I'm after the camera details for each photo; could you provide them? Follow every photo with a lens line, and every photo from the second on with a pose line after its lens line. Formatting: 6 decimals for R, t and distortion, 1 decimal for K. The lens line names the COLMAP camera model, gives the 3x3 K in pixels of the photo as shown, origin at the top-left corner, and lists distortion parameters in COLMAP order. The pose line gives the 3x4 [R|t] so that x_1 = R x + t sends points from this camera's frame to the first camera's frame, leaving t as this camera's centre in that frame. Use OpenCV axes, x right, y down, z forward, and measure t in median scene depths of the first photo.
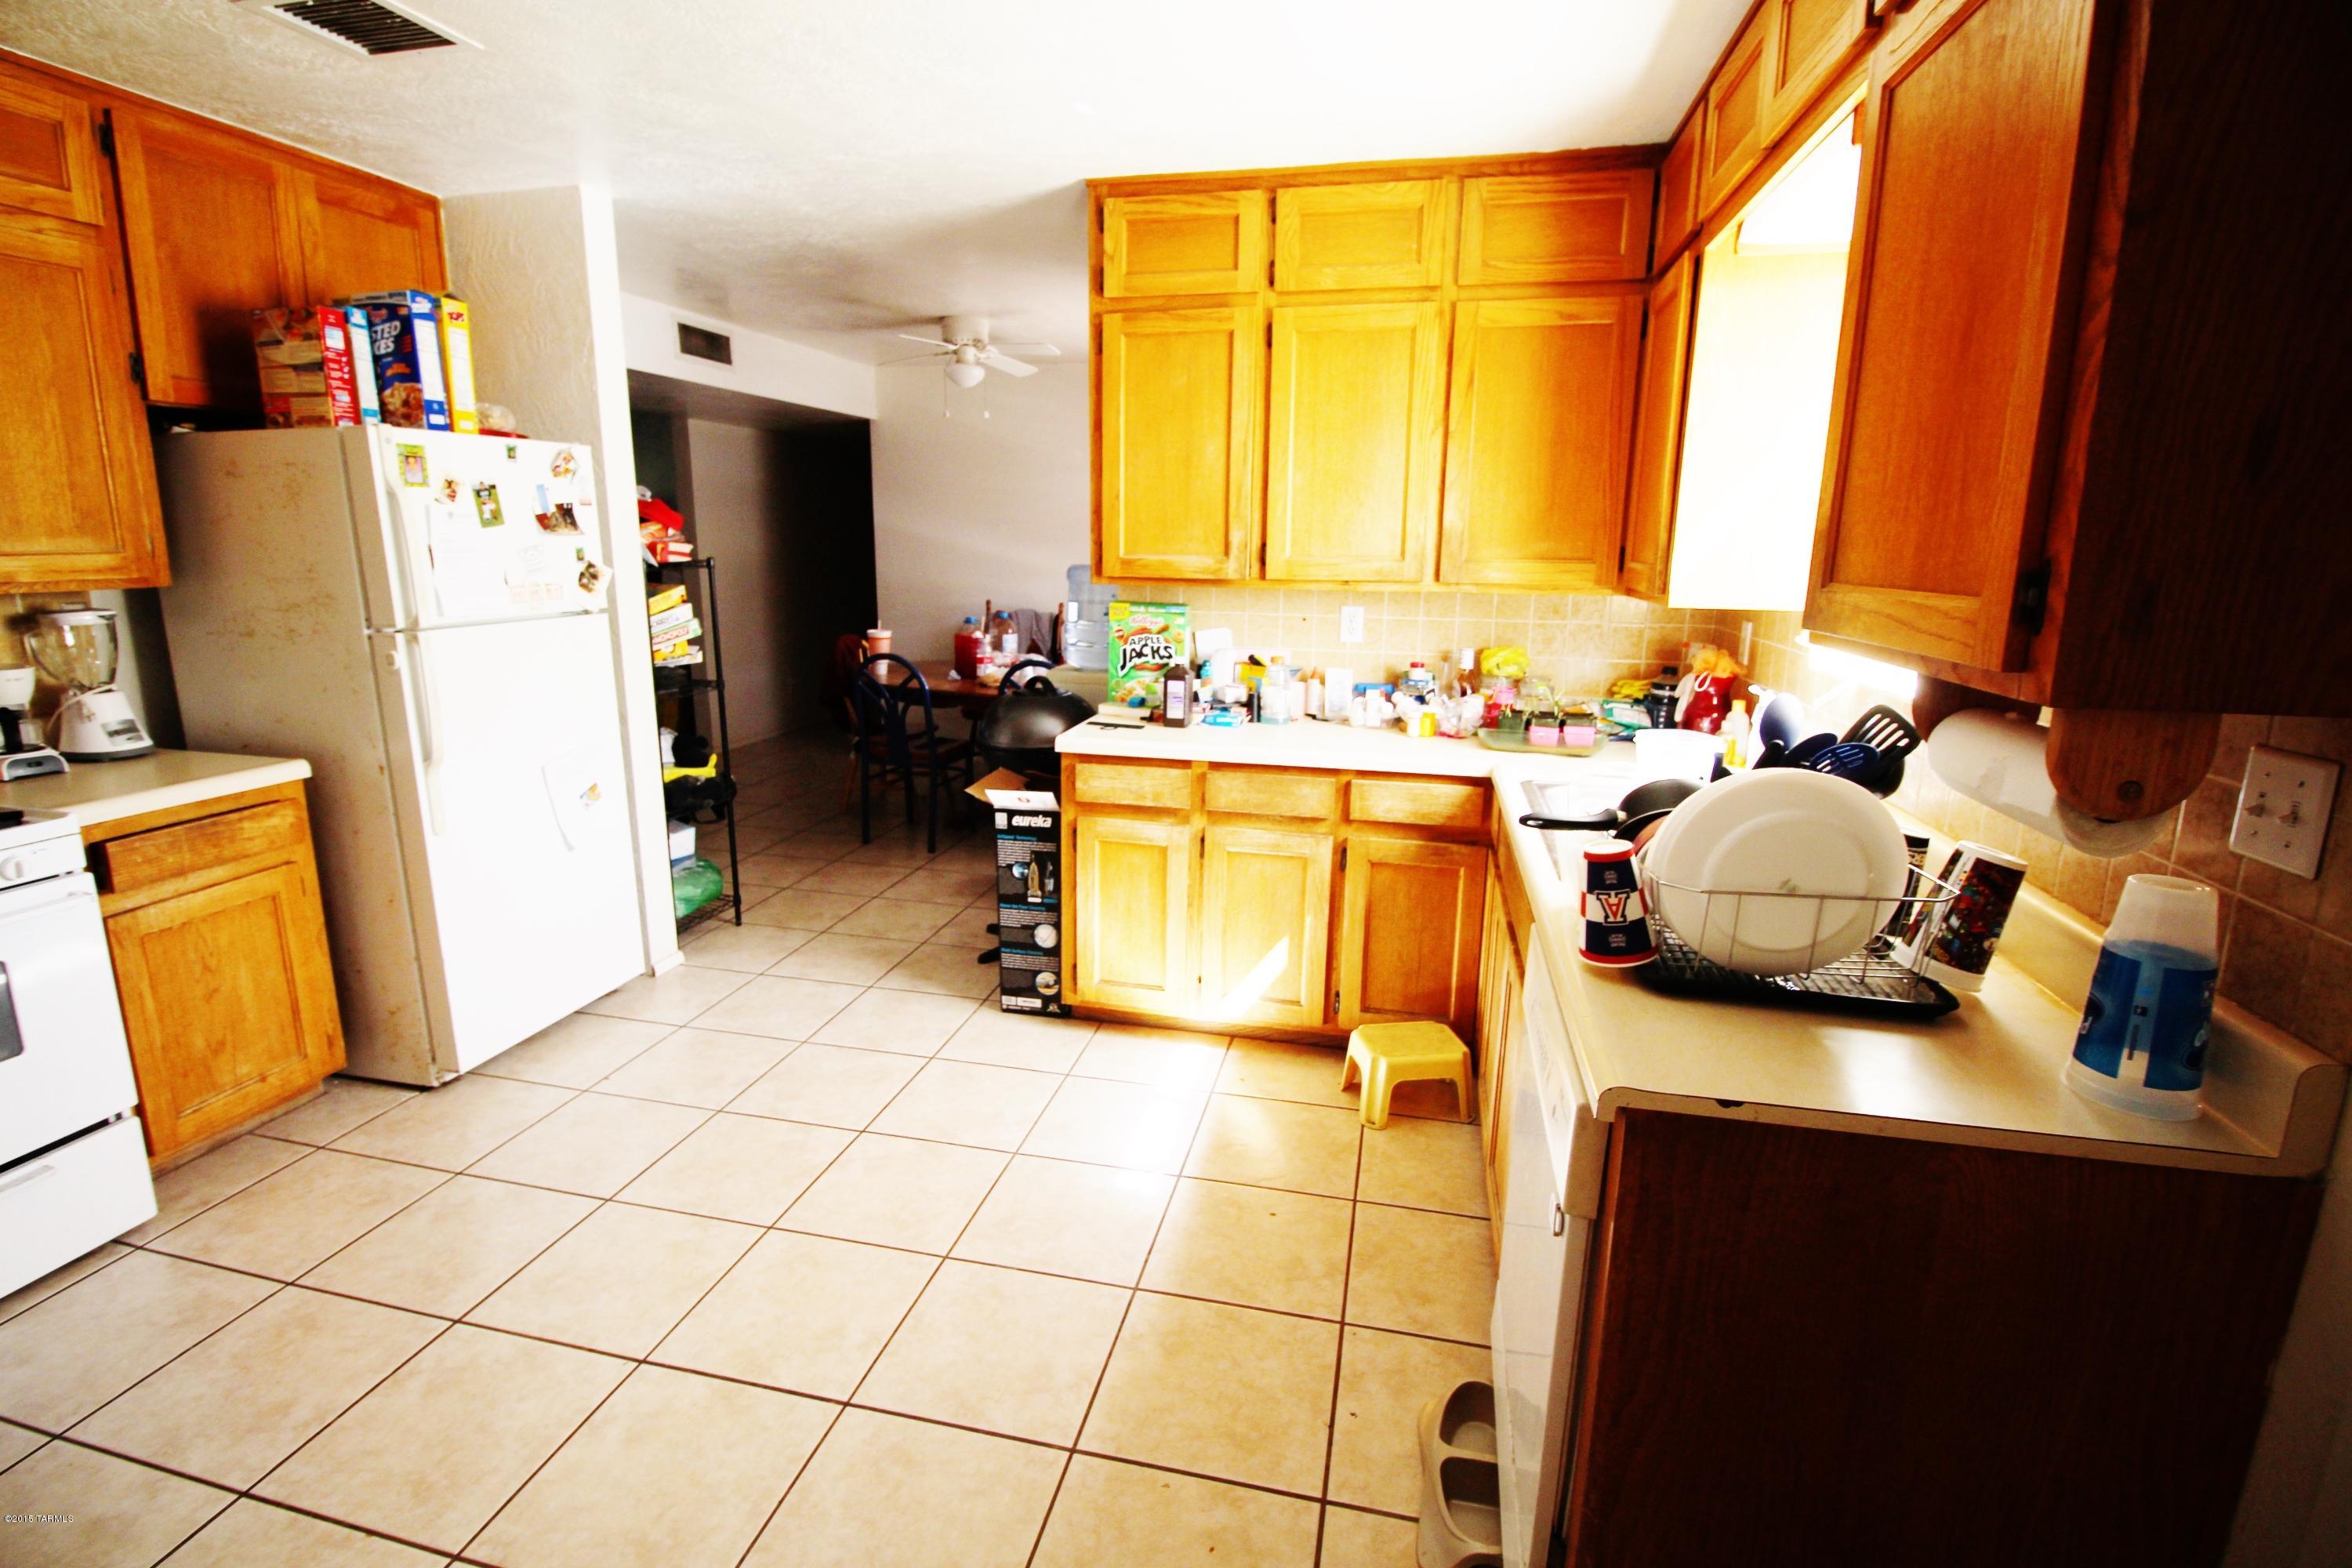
lens RADIAL K [[1088.1, 0, 1159.6], [0, 1088.1, 760.7], [0, 0, 1]] dist [0.000044, -0.012303]
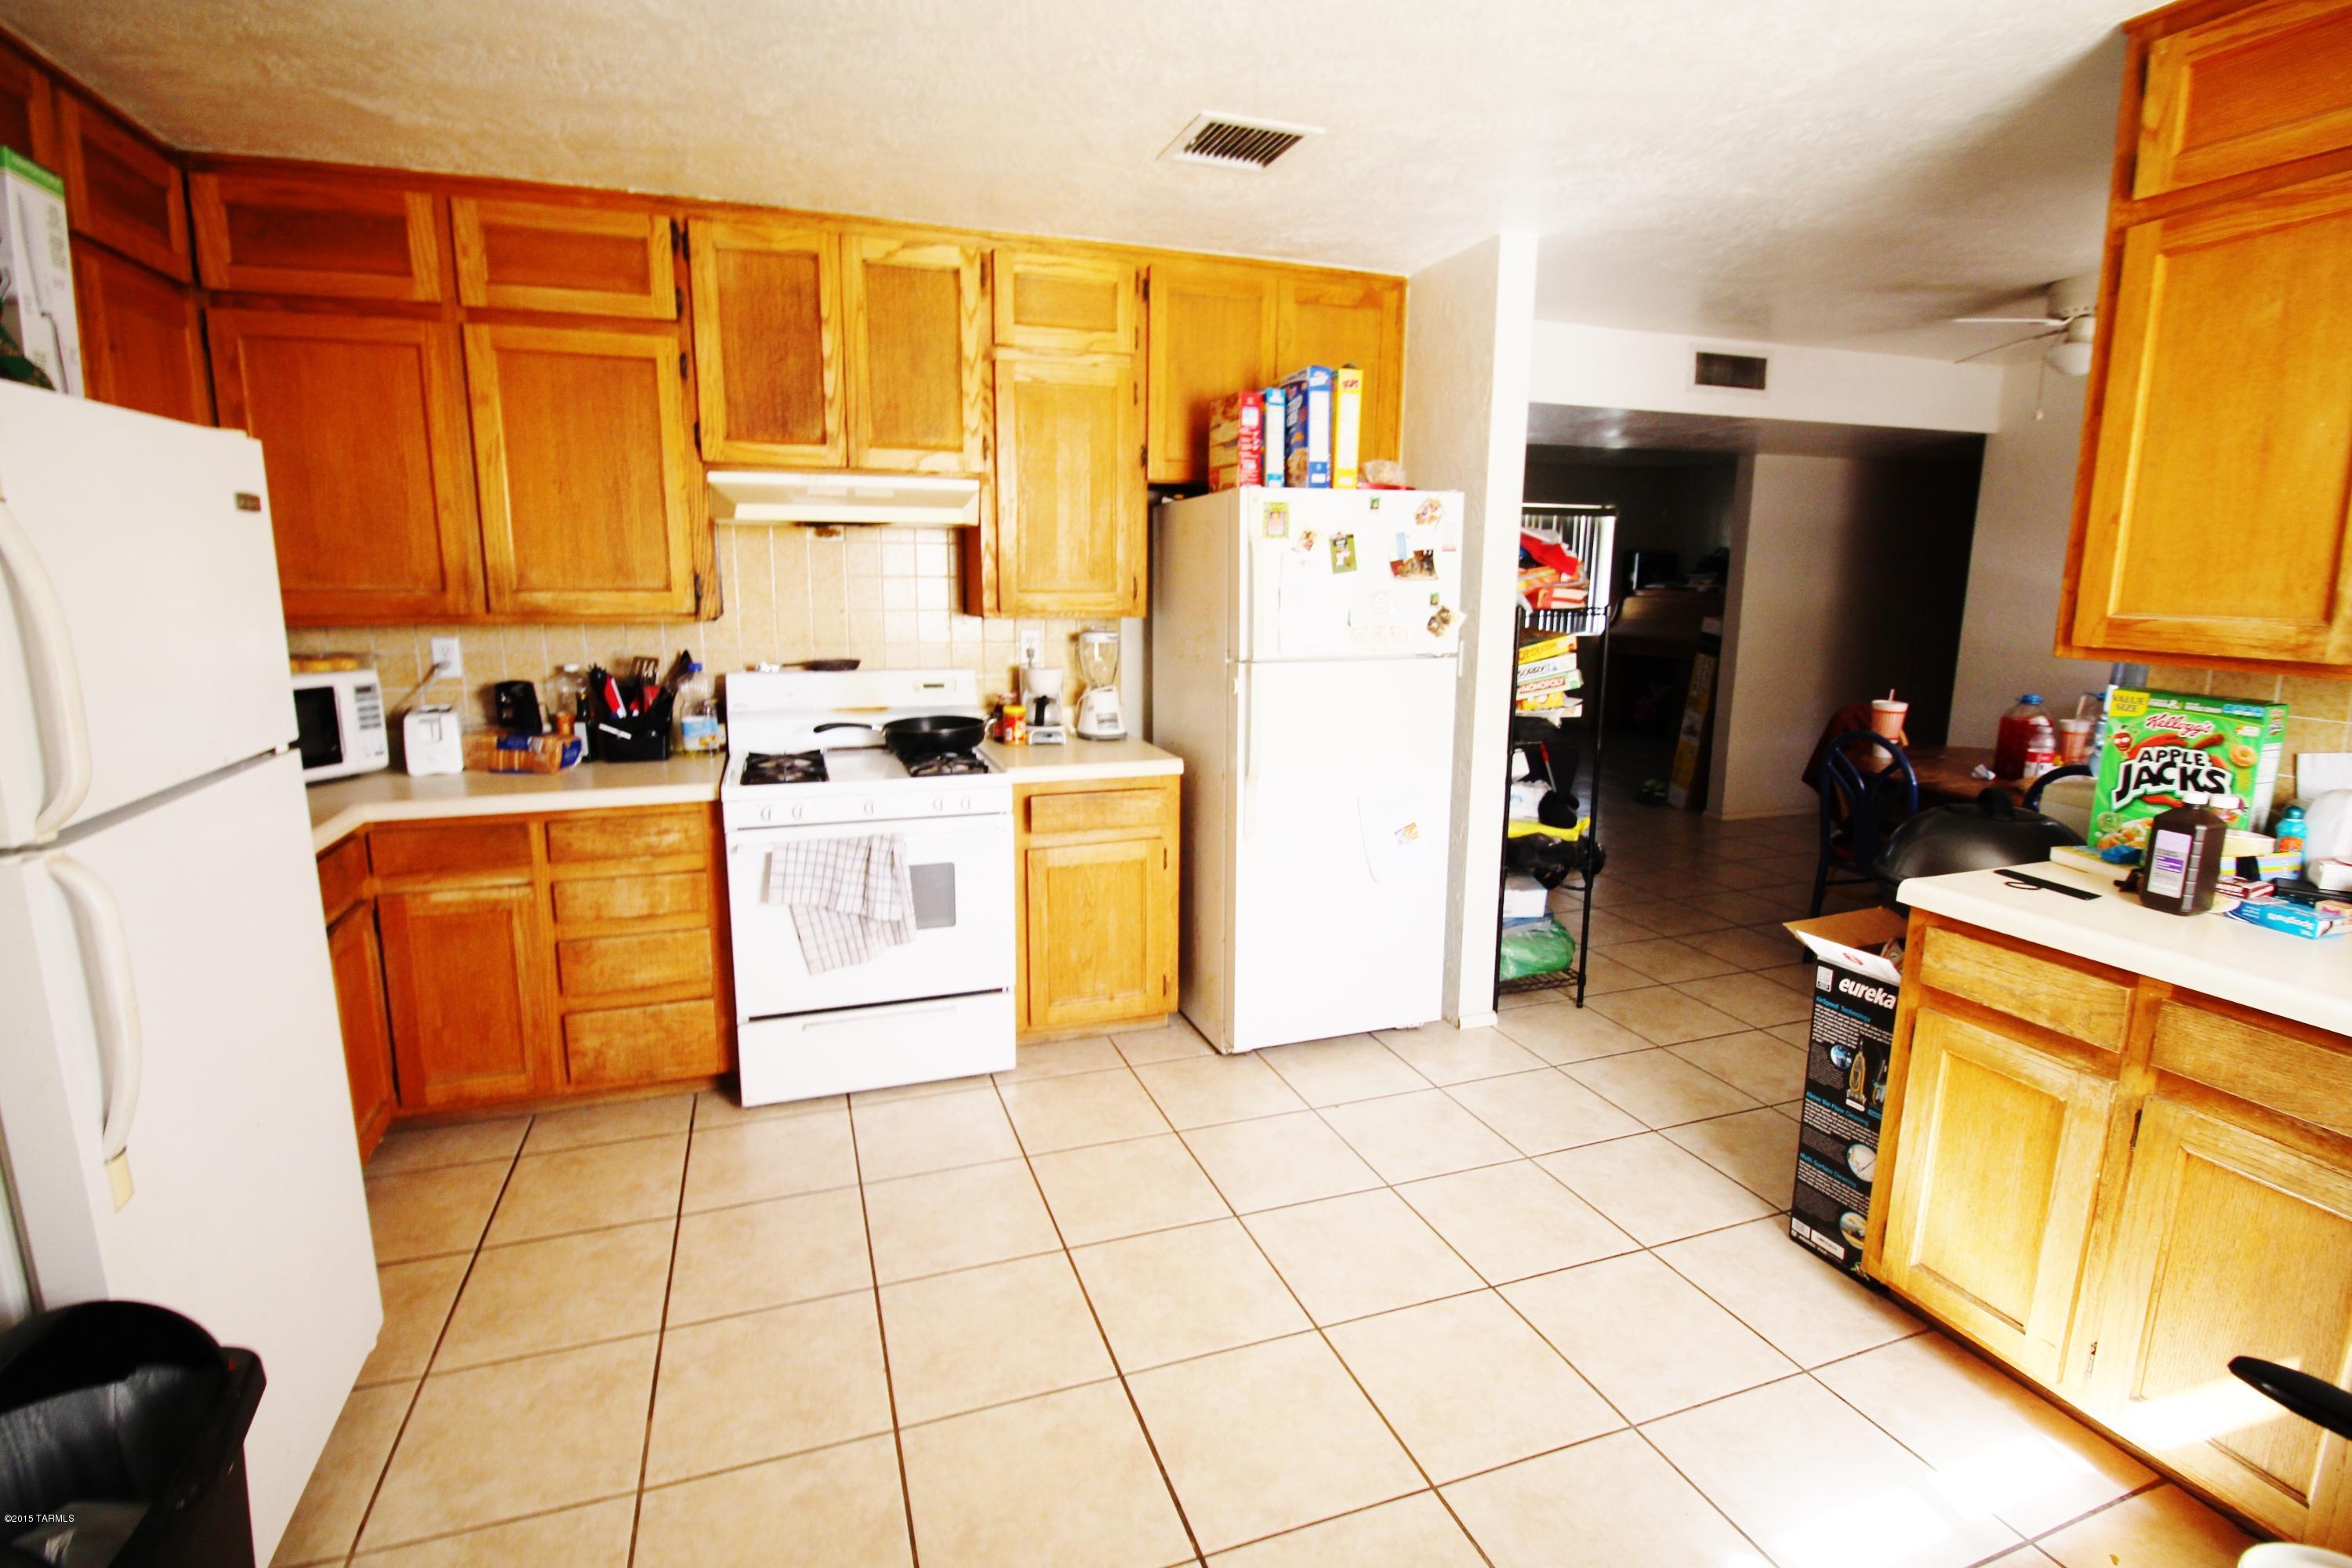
lens RADIAL K [[1088.1, 0, 1159.6], [0, 1088.1, 760.7], [0, 0, 1]] dist [0.000044, -0.012303]
pose [[0.540607, 0.135868, -0.830231, 0.199286], [-0.170082, 0.984145, 0.050307, -0.049347], [0.823903, 0.114011, 0.555145, 0.243223]]
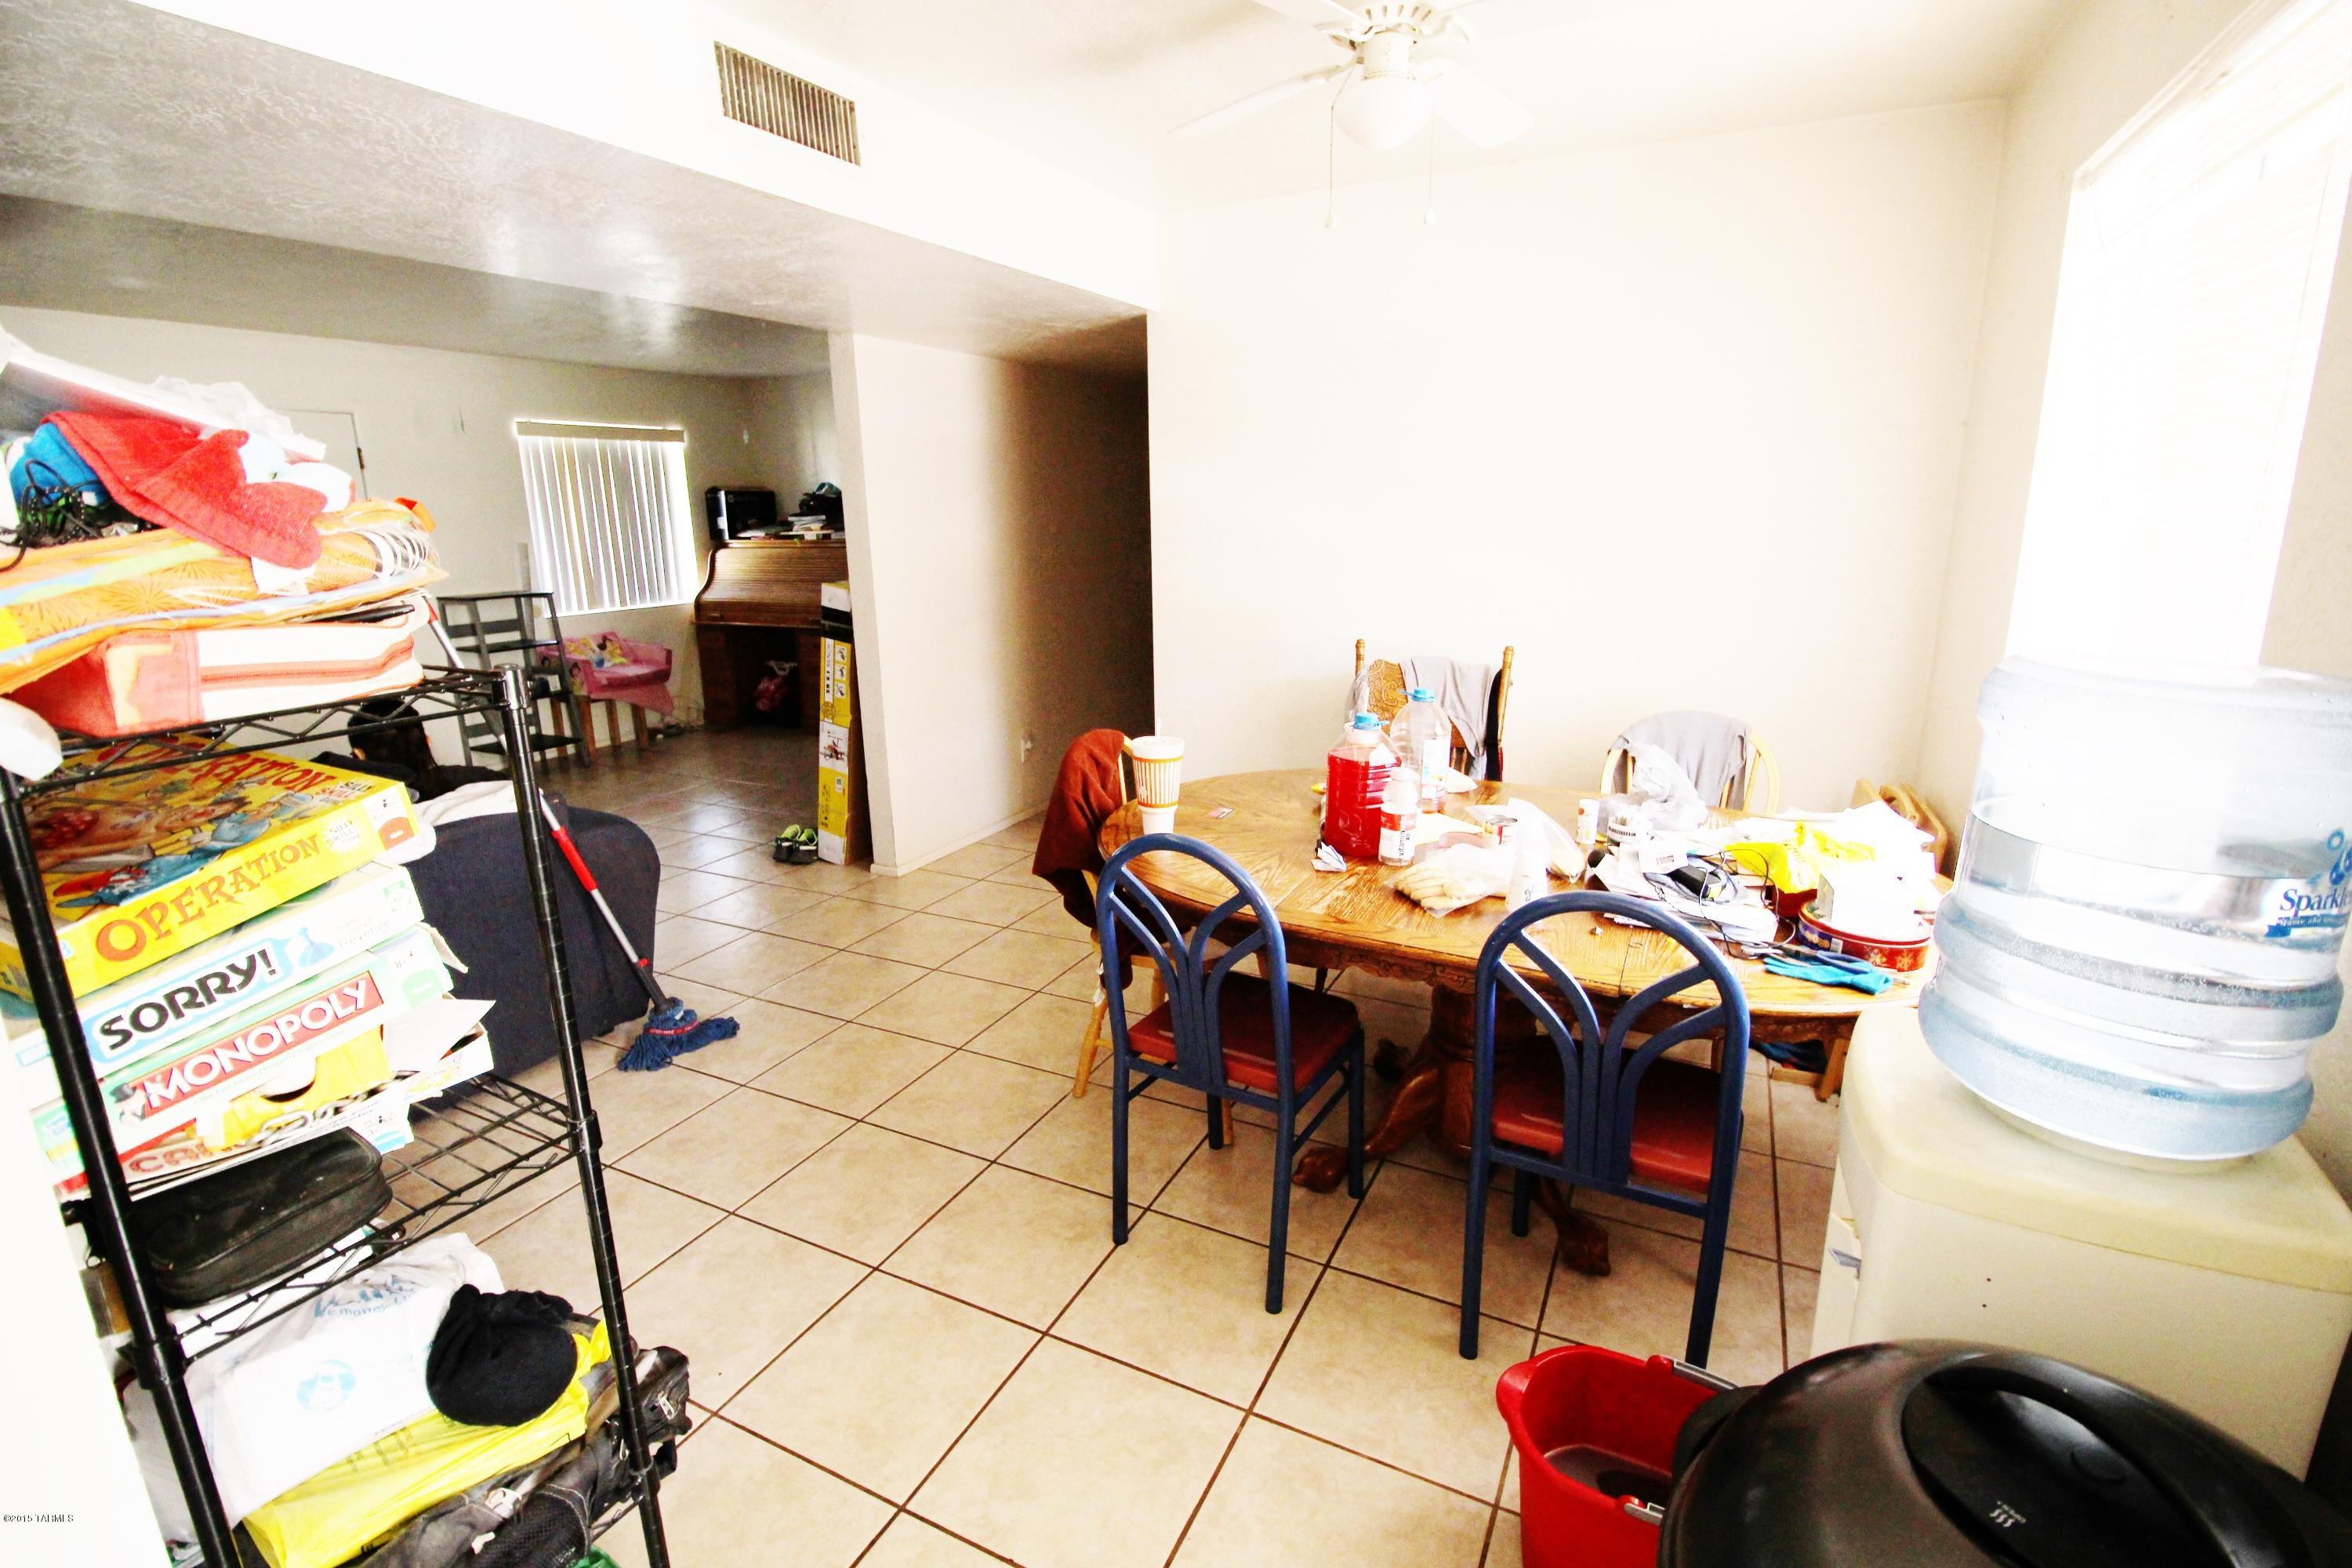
lens RADIAL K [[1088.1, 0, 1159.6], [0, 1088.1, 760.7], [0, 0, 1]] dist [0.000044, -0.012303]
pose [[0.971738, 0.020712, -0.235151, -0.267022], [-0.014337, 0.999483, 0.028789, -0.217607], [0.235626, -0.024605, 0.971532, 0.996315]]
